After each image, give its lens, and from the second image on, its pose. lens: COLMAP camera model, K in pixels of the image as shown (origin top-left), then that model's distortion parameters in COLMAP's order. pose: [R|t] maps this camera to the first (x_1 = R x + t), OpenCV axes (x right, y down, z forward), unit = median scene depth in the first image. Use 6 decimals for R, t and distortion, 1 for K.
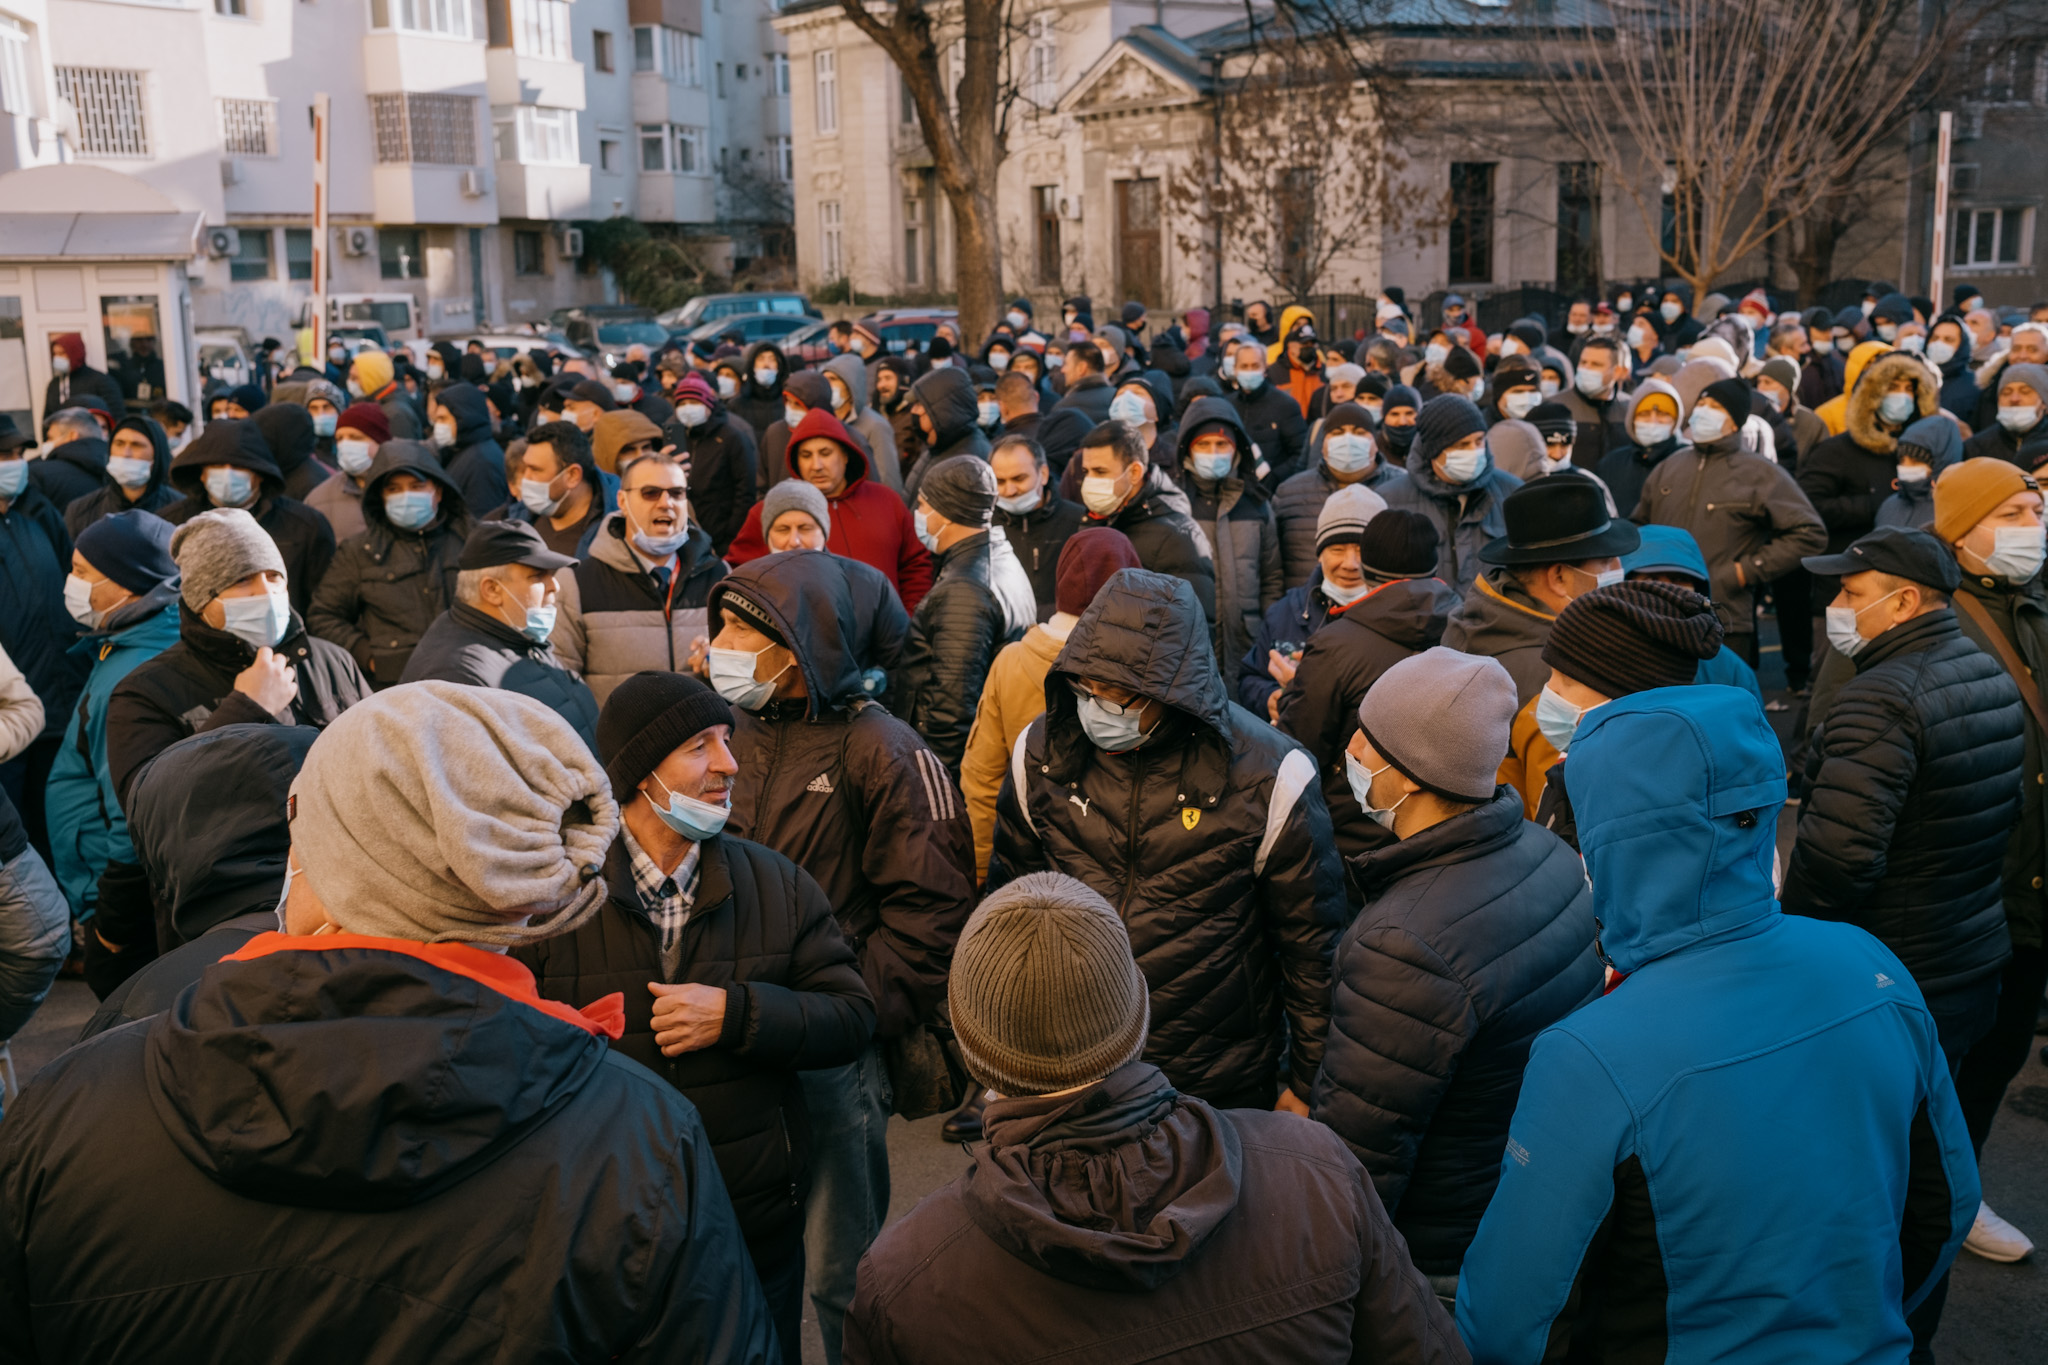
lens RADIAL K [[2056.0, 0, 1024.0], [0, 2056.0, 682.5], [0, 0, 1]] dist [-0.064329, 0.130570]
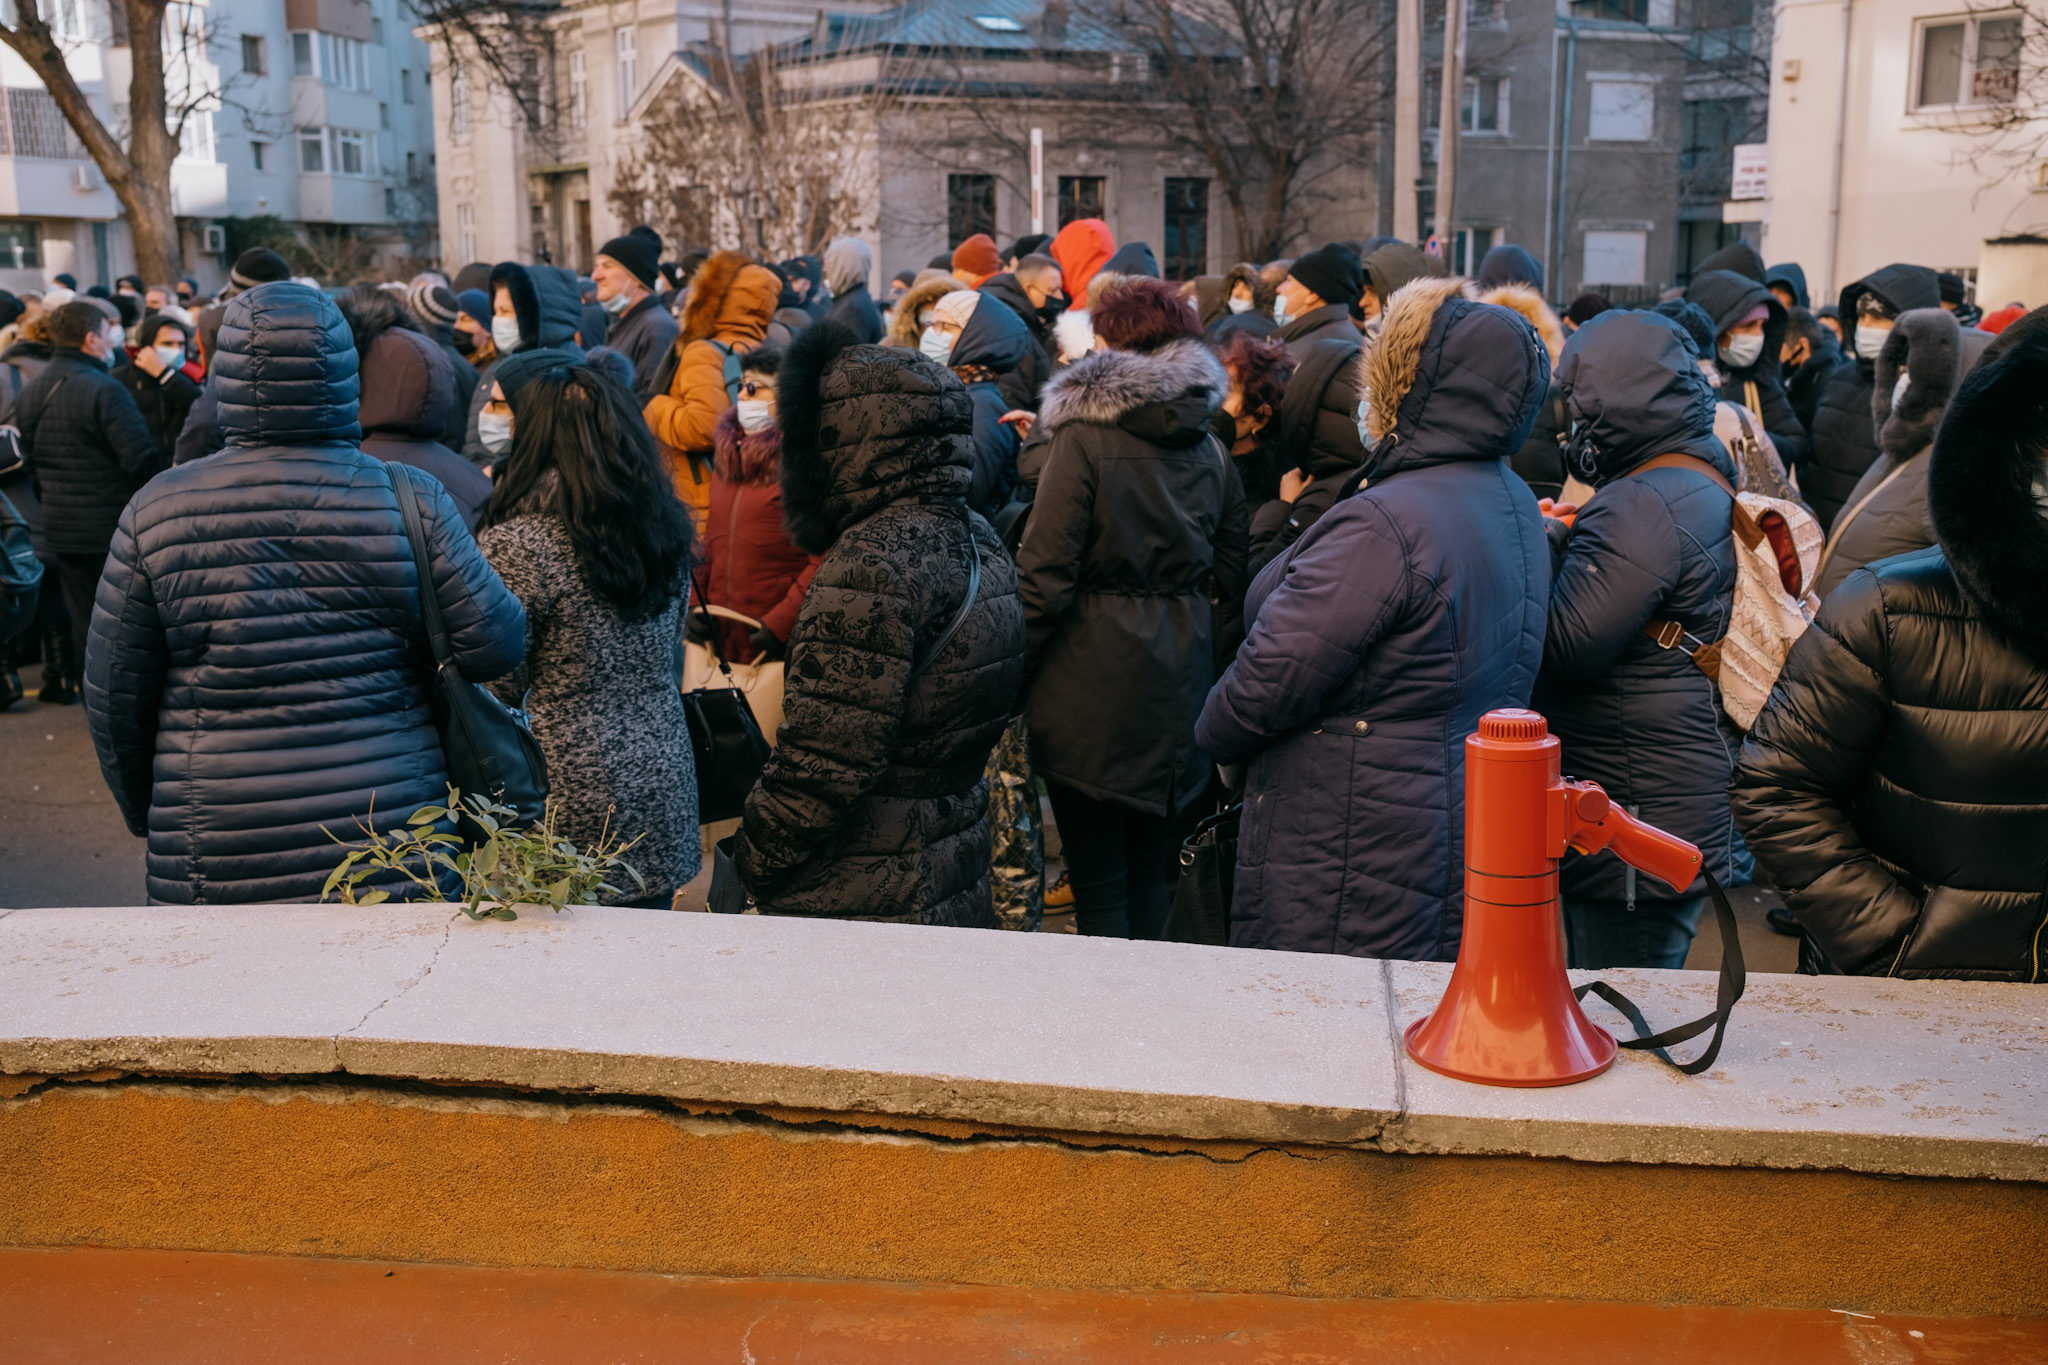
lens RADIAL K [[2058.8, 0, 1024.0], [0, 2058.8, 682.5], [0, 0, 1]] dist [-0.067493, 0.159835]
pose [[0.998966, 0.009423, 0.044485, 0.168019], [-0.009062, 0.999924, -0.008313, 0.016936], [-0.044560, 0.007901, 0.998975, -0.060176]]
